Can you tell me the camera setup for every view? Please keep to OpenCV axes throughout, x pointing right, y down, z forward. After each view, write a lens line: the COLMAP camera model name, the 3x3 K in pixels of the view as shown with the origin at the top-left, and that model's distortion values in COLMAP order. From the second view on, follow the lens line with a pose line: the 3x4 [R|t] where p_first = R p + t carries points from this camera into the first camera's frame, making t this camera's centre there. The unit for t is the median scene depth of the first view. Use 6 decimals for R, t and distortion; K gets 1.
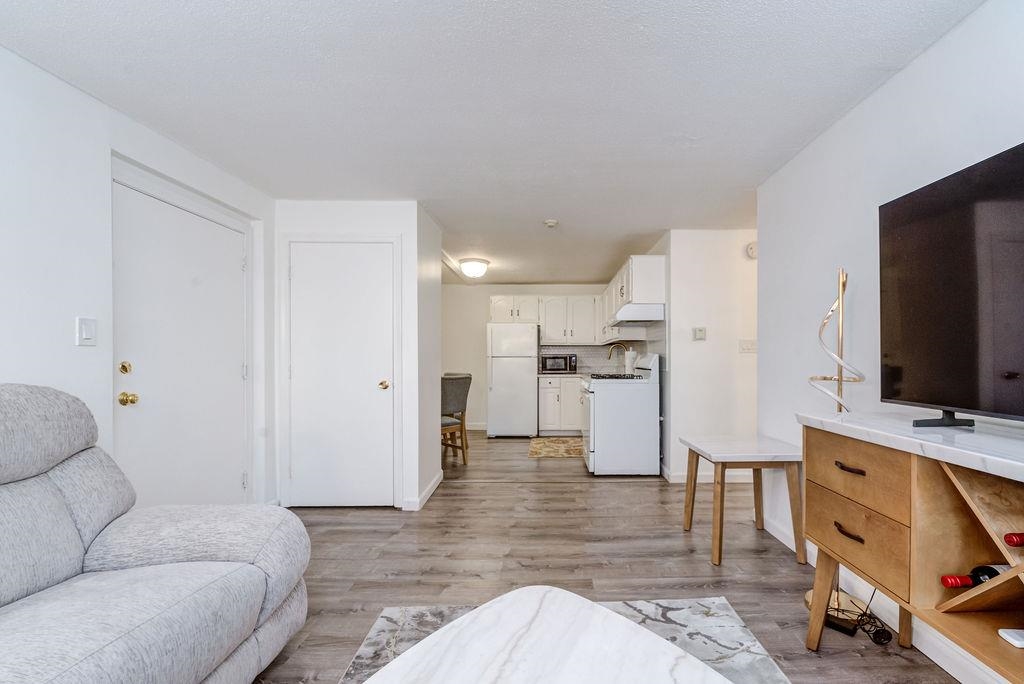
lens RADIAL K [[411.1, 0, 539.4], [0, 411.1, 360.0], [0, 0, 1]] dist [-0.003510, -0.001484]
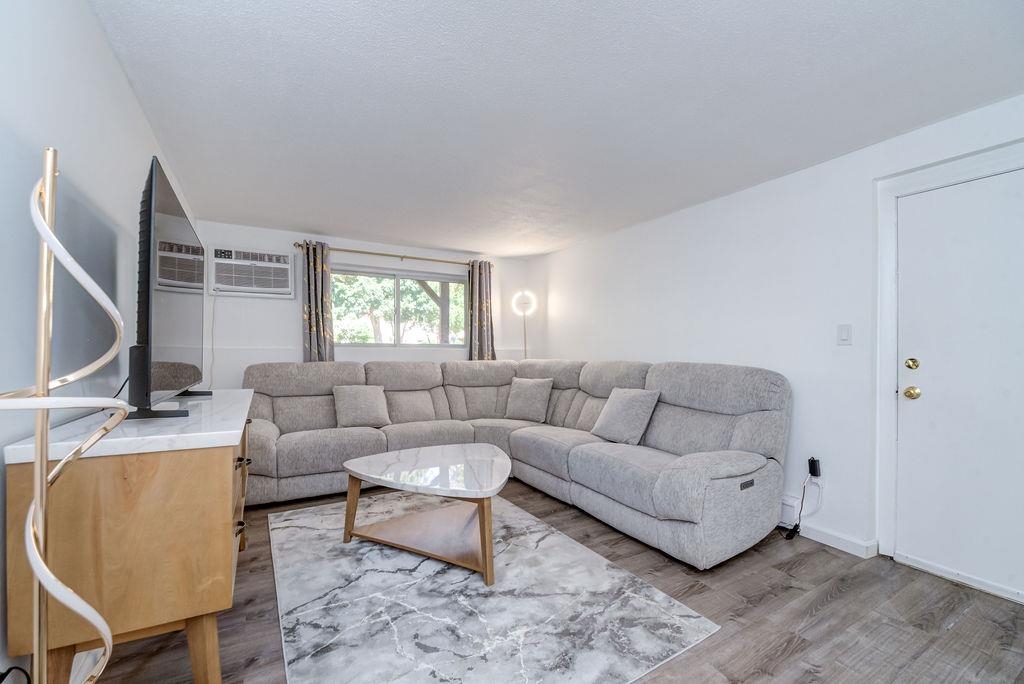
lens RADIAL K [[411.1, 0, 491.1], [0, 411.1, 353.1], [0, 0, 1]] dist [-0.003510, -0.001484]
pose [[-0.875477, -0.002253, -0.483254, 0.499829], [-0.007262, 0.999938, 0.008493, -0.010138], [0.483205, 0.010945, -0.875439, 1.507680]]
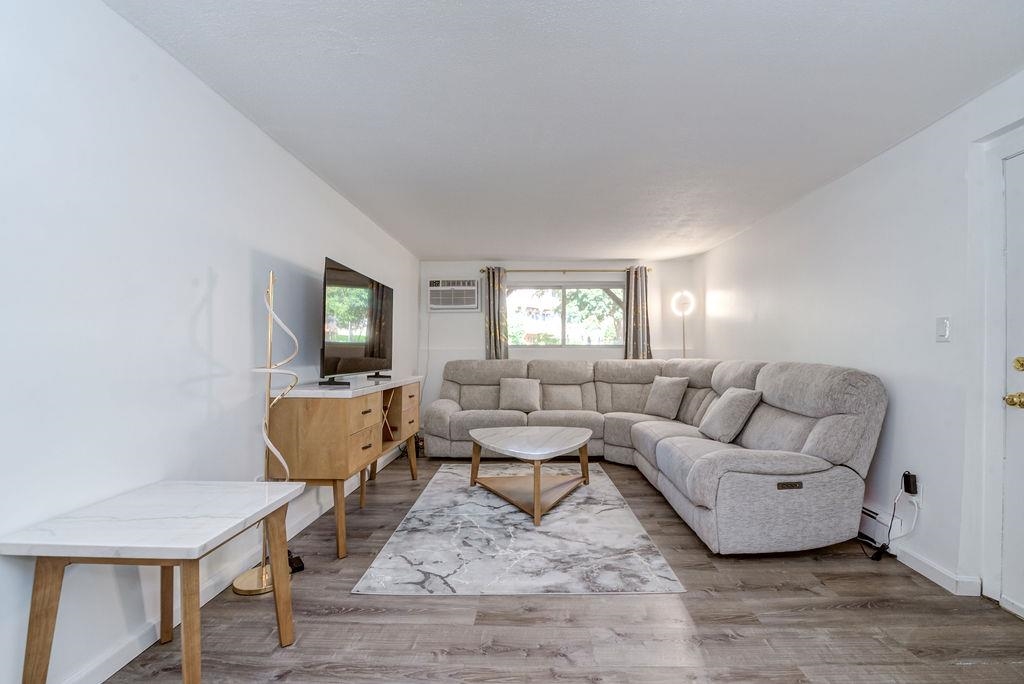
lens RADIAL K [[411.1, 0, 526.8], [0, 411.1, 353.7], [0, 0, 1]] dist [-0.003510, -0.001484]
pose [[-0.999994, -0.002694, 0.001971, 0.026602], [-0.002672, 0.999939, 0.010724, -0.009680], [-0.002000, 0.010718, -0.999941, 1.987785]]
